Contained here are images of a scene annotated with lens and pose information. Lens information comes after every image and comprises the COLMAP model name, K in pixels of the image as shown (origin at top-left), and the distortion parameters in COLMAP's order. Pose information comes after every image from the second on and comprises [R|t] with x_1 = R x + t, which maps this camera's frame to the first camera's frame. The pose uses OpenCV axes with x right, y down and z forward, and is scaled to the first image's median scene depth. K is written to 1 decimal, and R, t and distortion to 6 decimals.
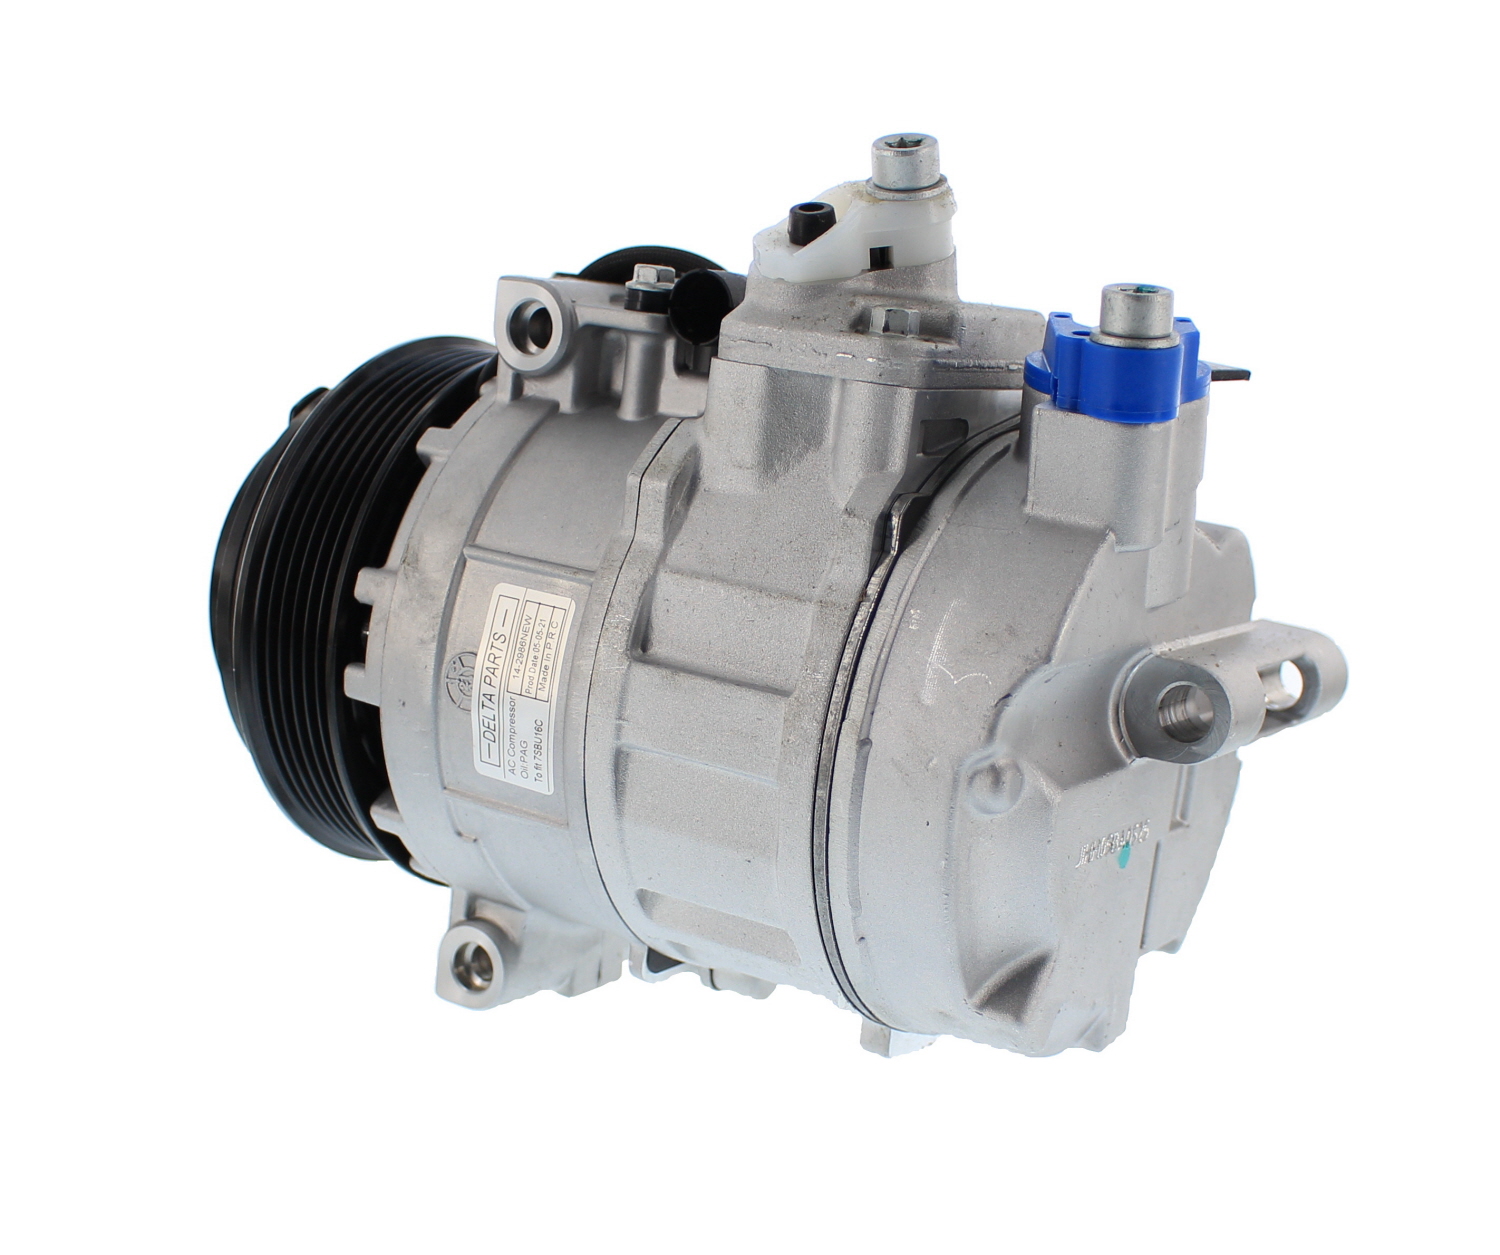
lens RADIAL K [[2239.0, 0, 750.0], [0, 2239.0, 627.5], [0, 0, 1]] dist [-0.004902, -0.008338]
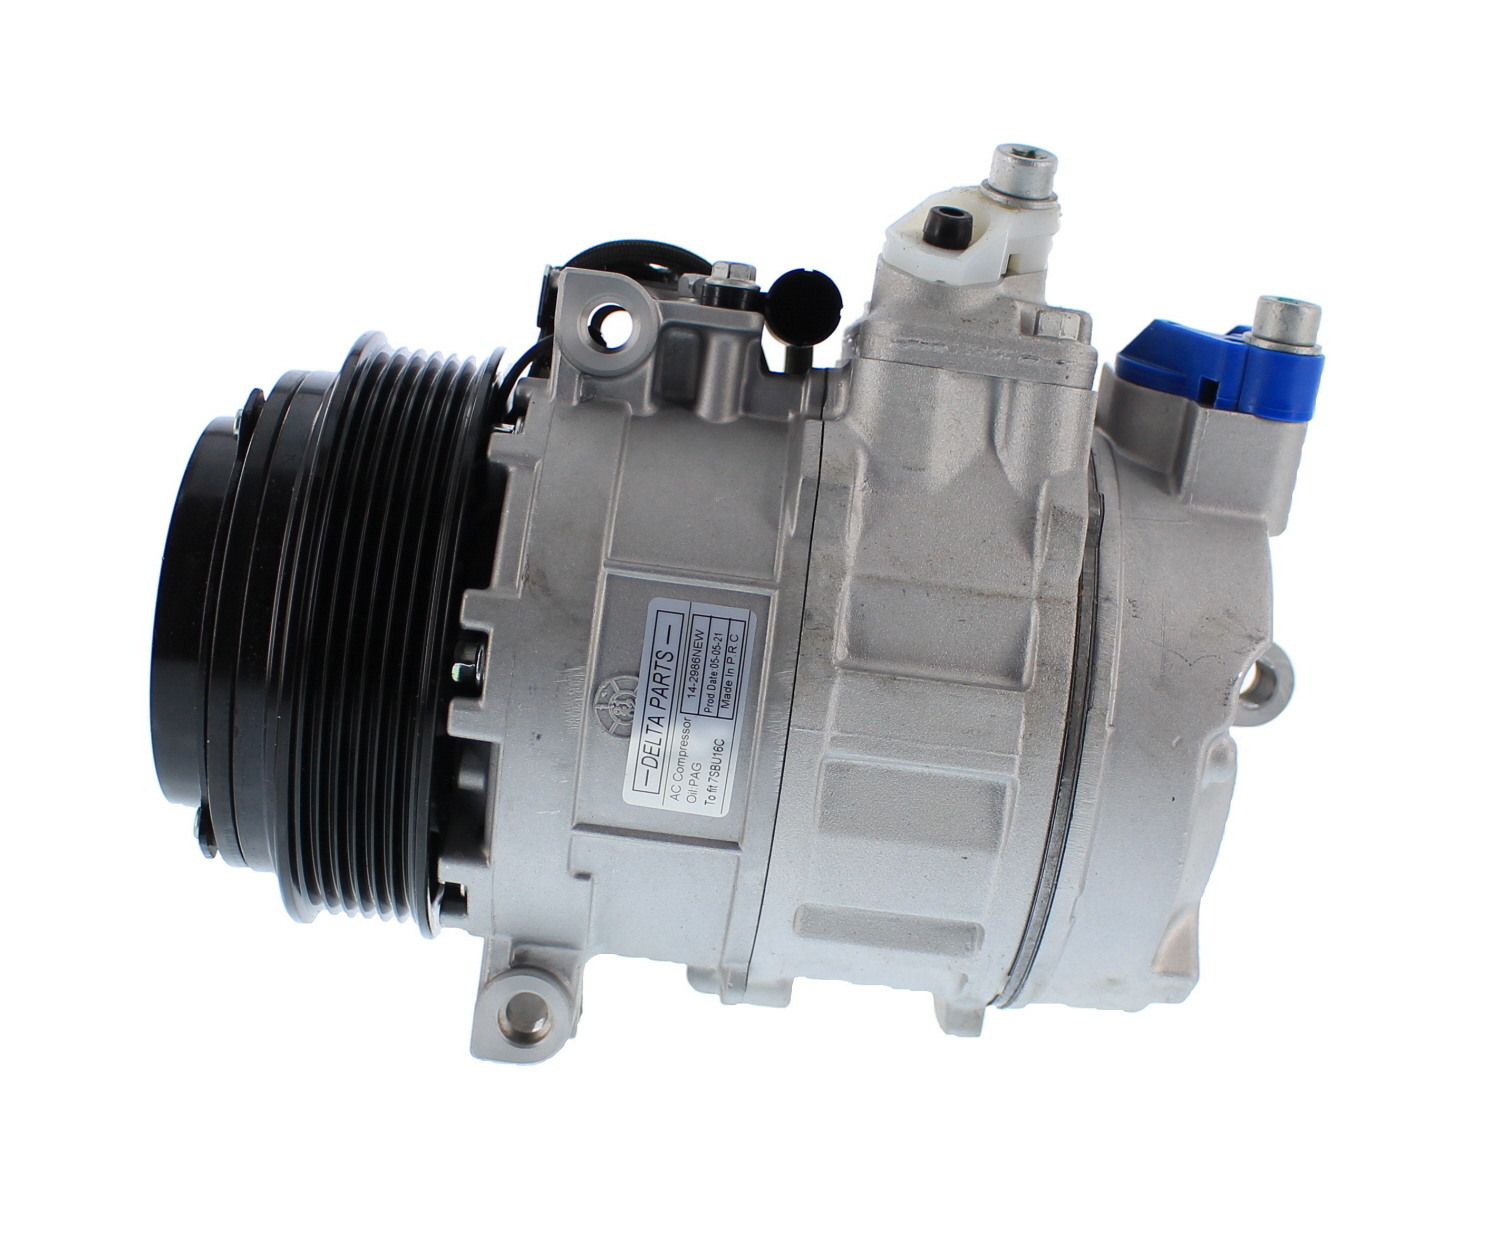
lens RADIAL K [[2239.0, 0, 750.0], [0, 2239.0, 627.5], [0, 0, 1]] dist [-0.004902, -0.008338]
pose [[0.826600, -0.061485, 0.559421, -0.609082], [0.057563, 0.998038, 0.024638, -0.028483], [-0.559839, 0.011837, 0.828517, 0.205830]]
